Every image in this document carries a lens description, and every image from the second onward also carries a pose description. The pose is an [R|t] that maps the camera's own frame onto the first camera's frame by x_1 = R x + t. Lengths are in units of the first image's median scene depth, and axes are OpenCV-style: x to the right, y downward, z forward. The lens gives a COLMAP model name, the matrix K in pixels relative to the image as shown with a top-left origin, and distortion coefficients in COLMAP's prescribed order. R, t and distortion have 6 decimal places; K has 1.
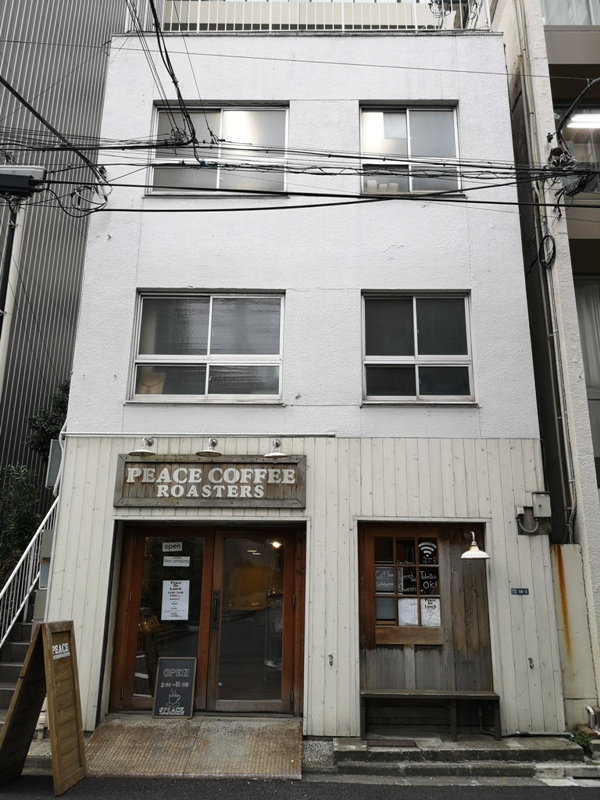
lens RADIAL K [[621.0, 0, 300.0], [0, 621.0, 400.0], [0, 0, 1]] dist [0.035546, -0.062777]
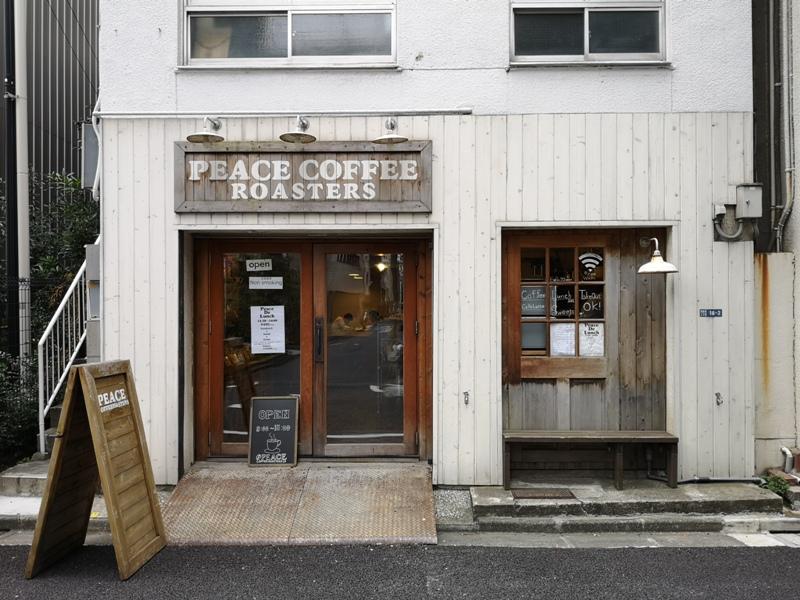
lens RADIAL K [[621.0, 0, 405.6], [0, 621.0, 297.5], [0, 0, 1]] dist [0.035546, -0.062777]
pose [[0.999764, -0.015574, 0.015179, -0.036832], [0.010910, 0.962963, 0.269412, 0.073056], [-0.018812, -0.269183, 0.962905, 0.256994]]
